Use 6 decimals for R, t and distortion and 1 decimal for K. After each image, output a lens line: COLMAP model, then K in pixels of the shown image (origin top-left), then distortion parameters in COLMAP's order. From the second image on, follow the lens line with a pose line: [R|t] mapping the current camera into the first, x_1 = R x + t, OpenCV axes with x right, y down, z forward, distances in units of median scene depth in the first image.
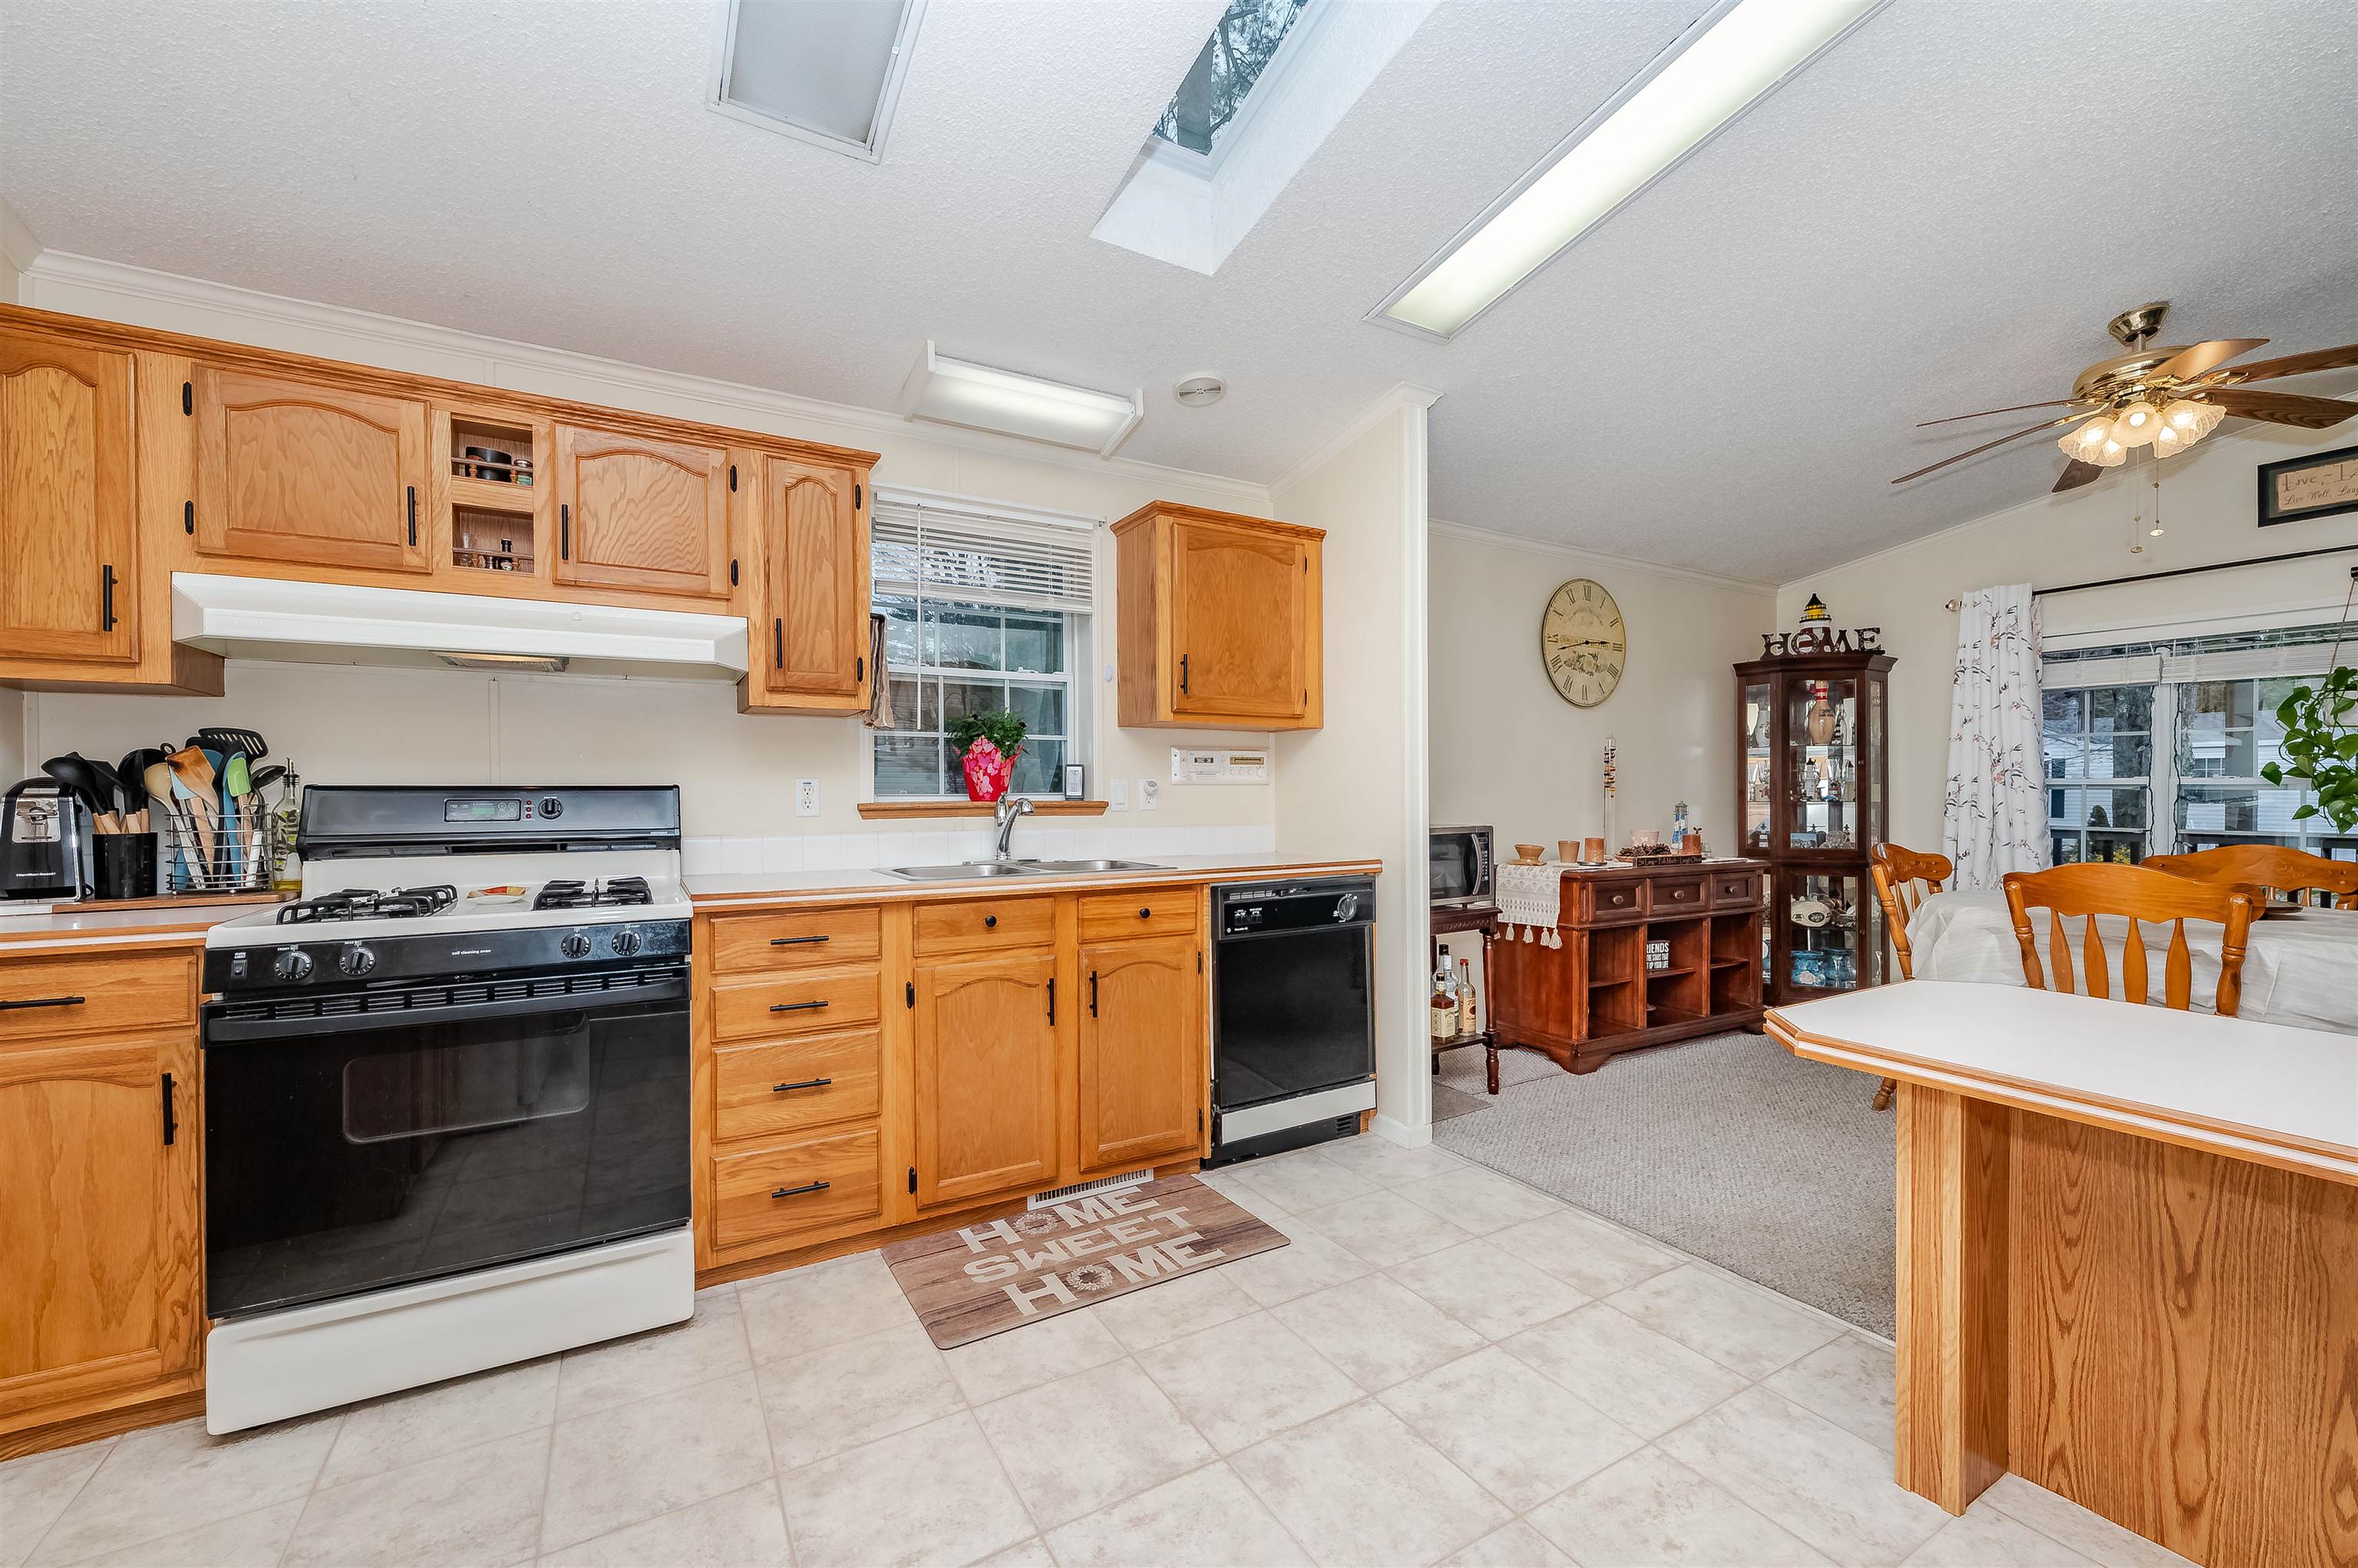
lens RADIAL K [[938.4, 0, 1177.1], [0, 938.4, 795.2], [0, 0, 1]] dist [0.000600, 0.000275]
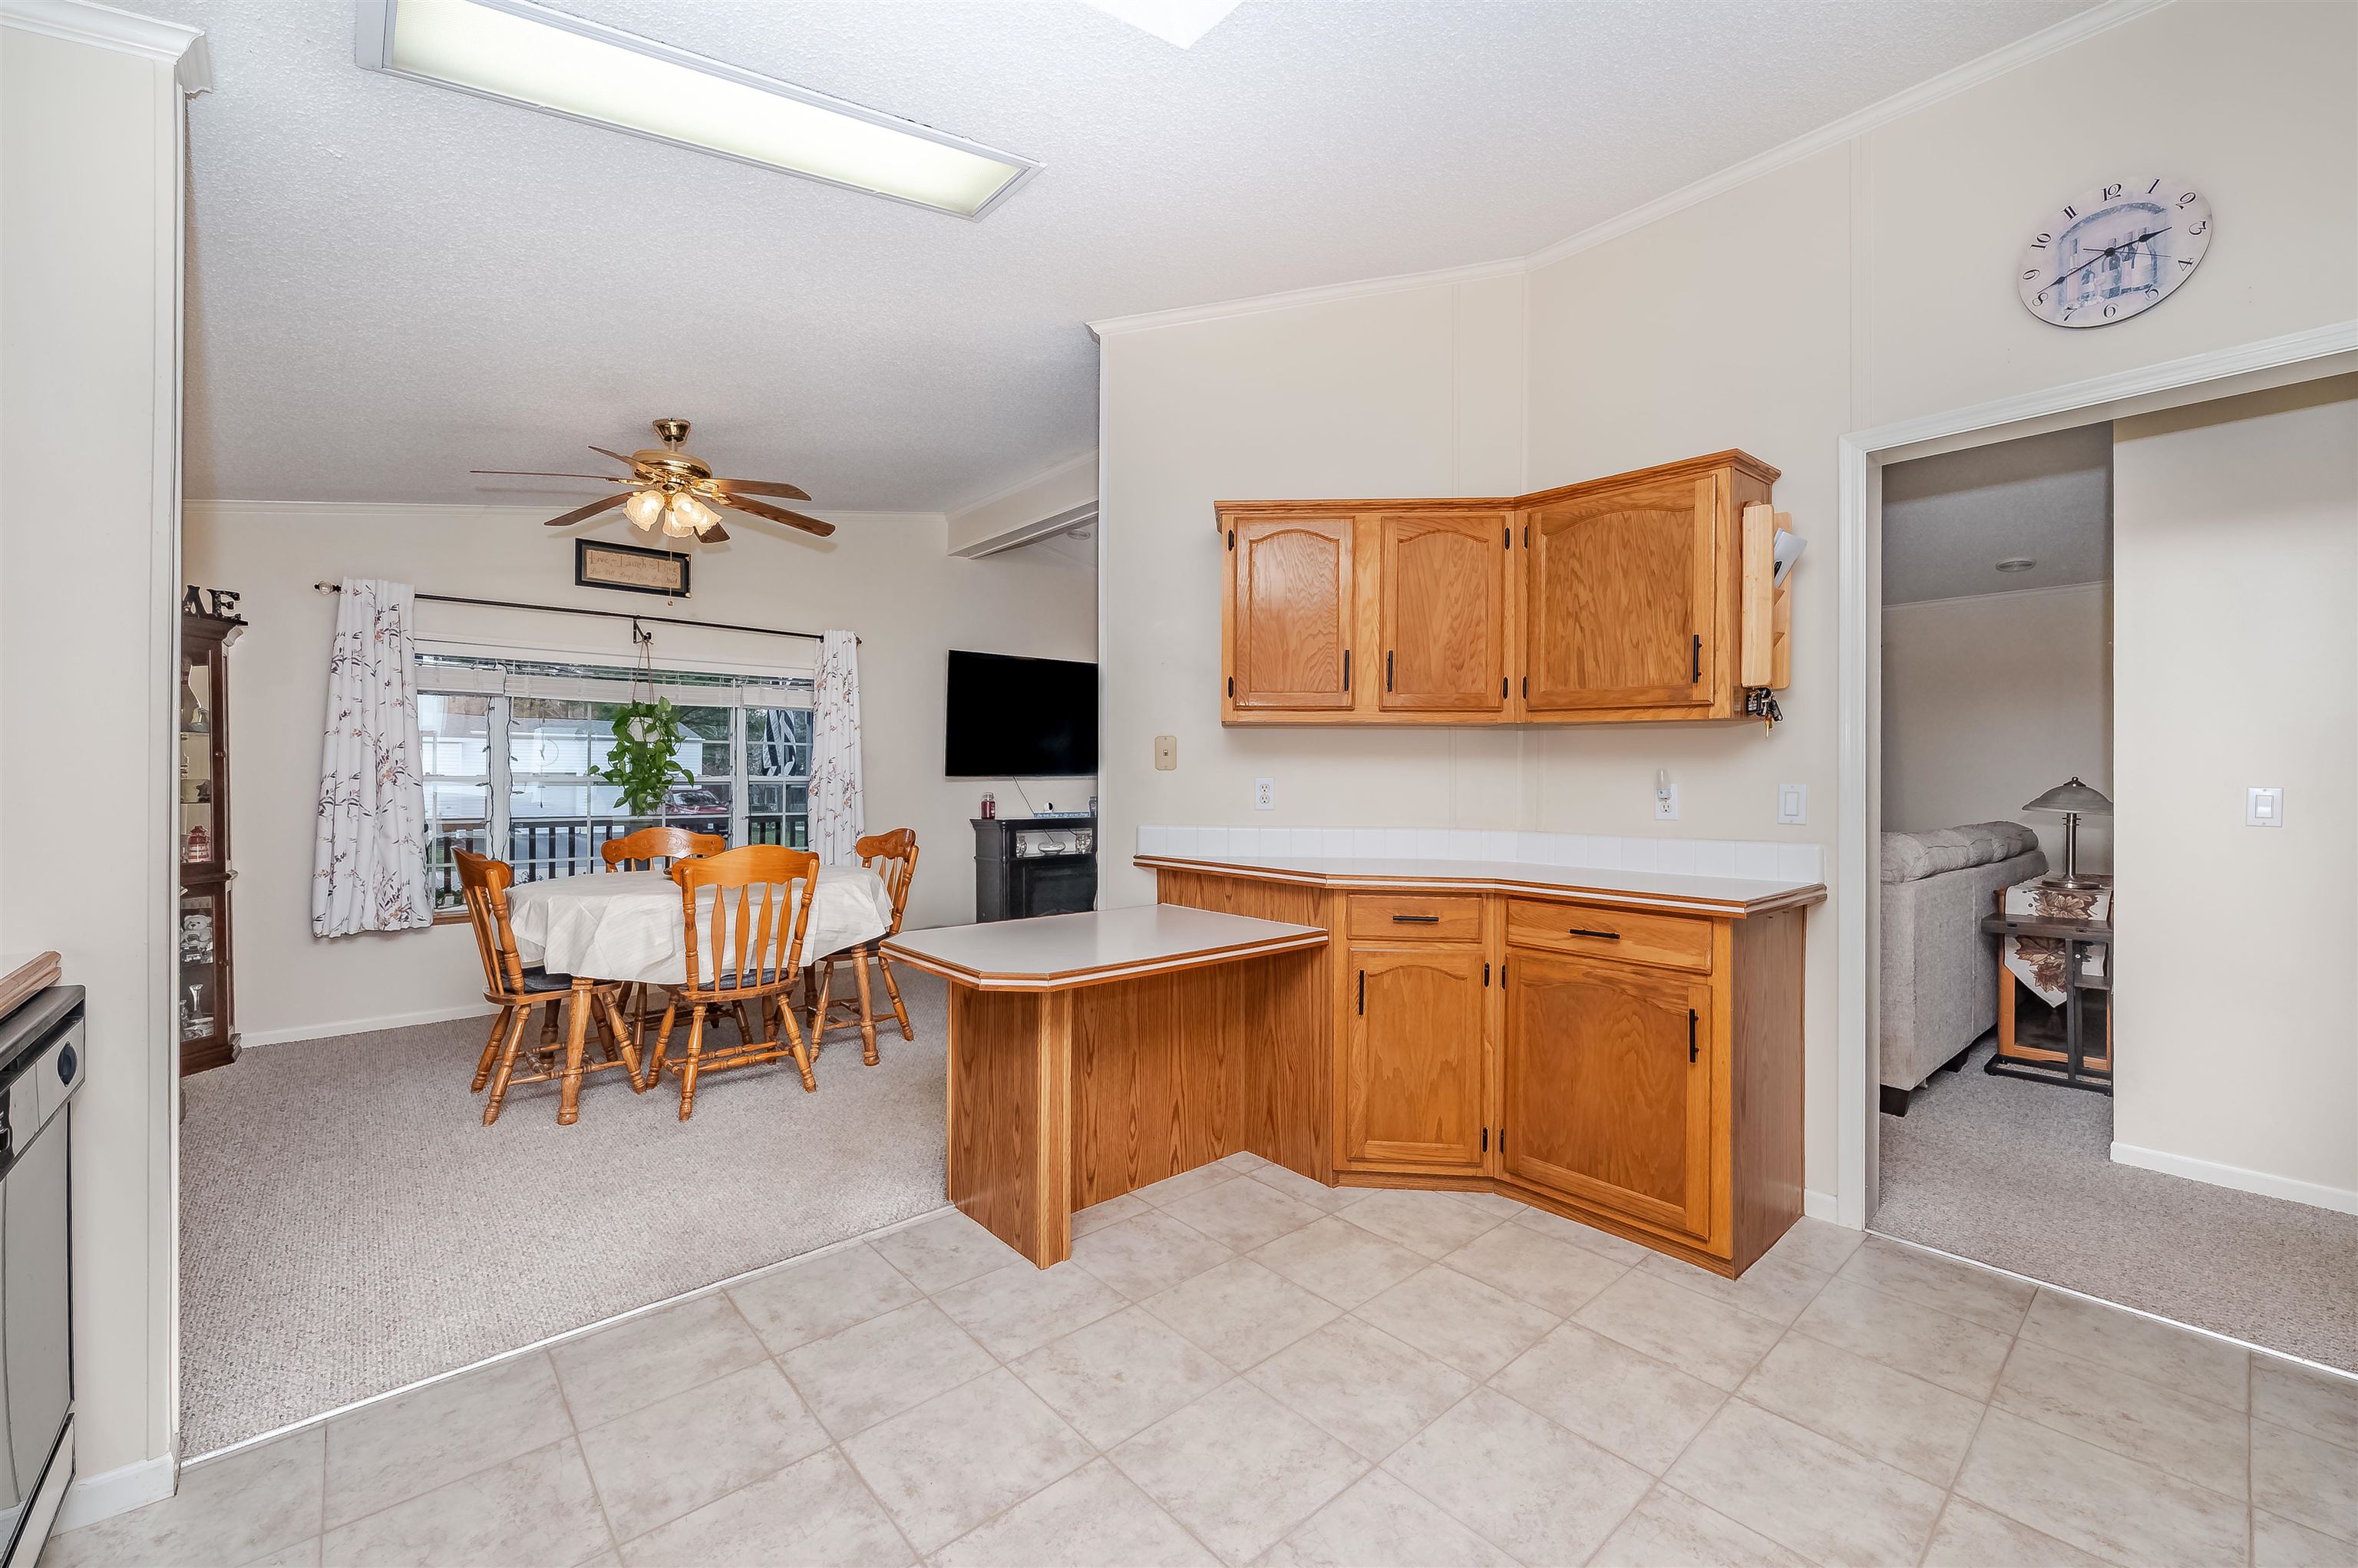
lens RADIAL K [[947.2, 0, 1172.1], [0, 947.2, 767.7], [0, 0, 1]] dist [0.000887, 0.000228]
pose [[-0.188669, 0.012158, 0.981965, -0.254999], [0.004625, 0.999923, -0.011492, -0.010845], [-0.982030, 0.002374, -0.188711, 0.376389]]
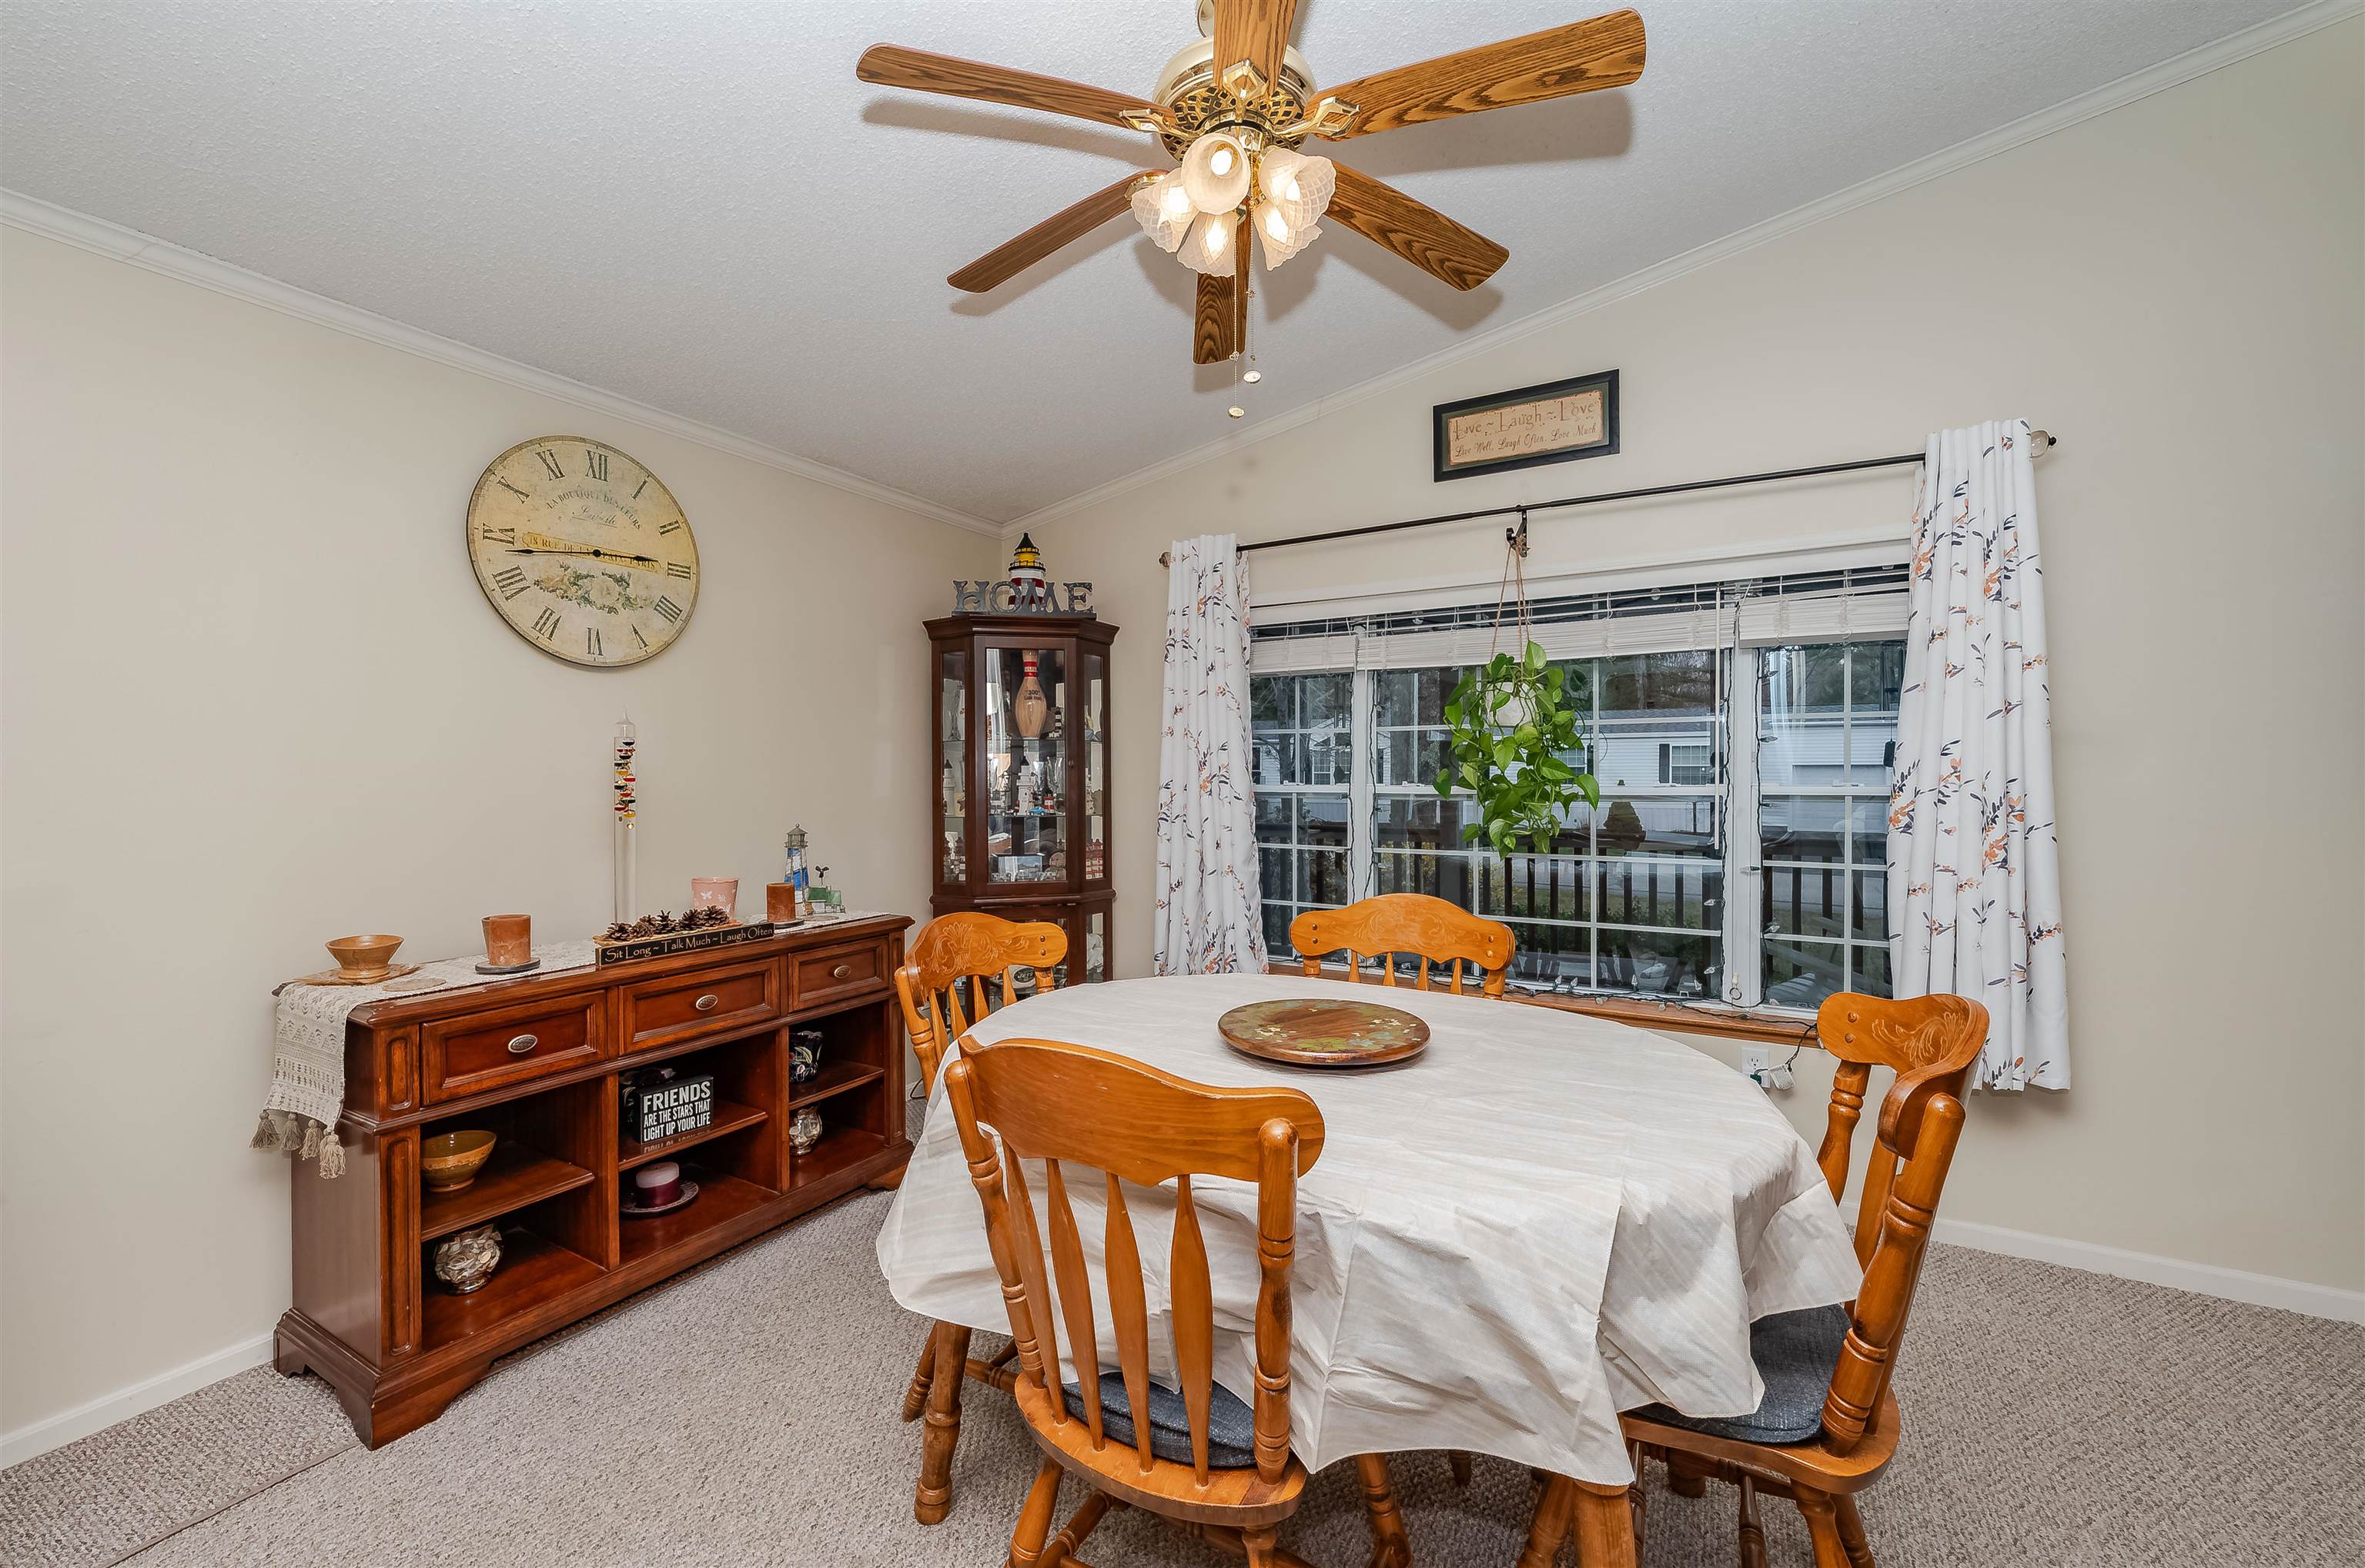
lens RADIAL K [[940.3, 0, 1165.4], [0, 940.3, 787.9], [0, 0, 1]] dist [-0.000807, 0.000089]
pose [[0.868574, -0.013699, 0.495371, 0.464725], [0.008832, 0.999887, 0.012164, -0.026111], [-0.495481, -0.006190, 0.868597, 0.348039]]
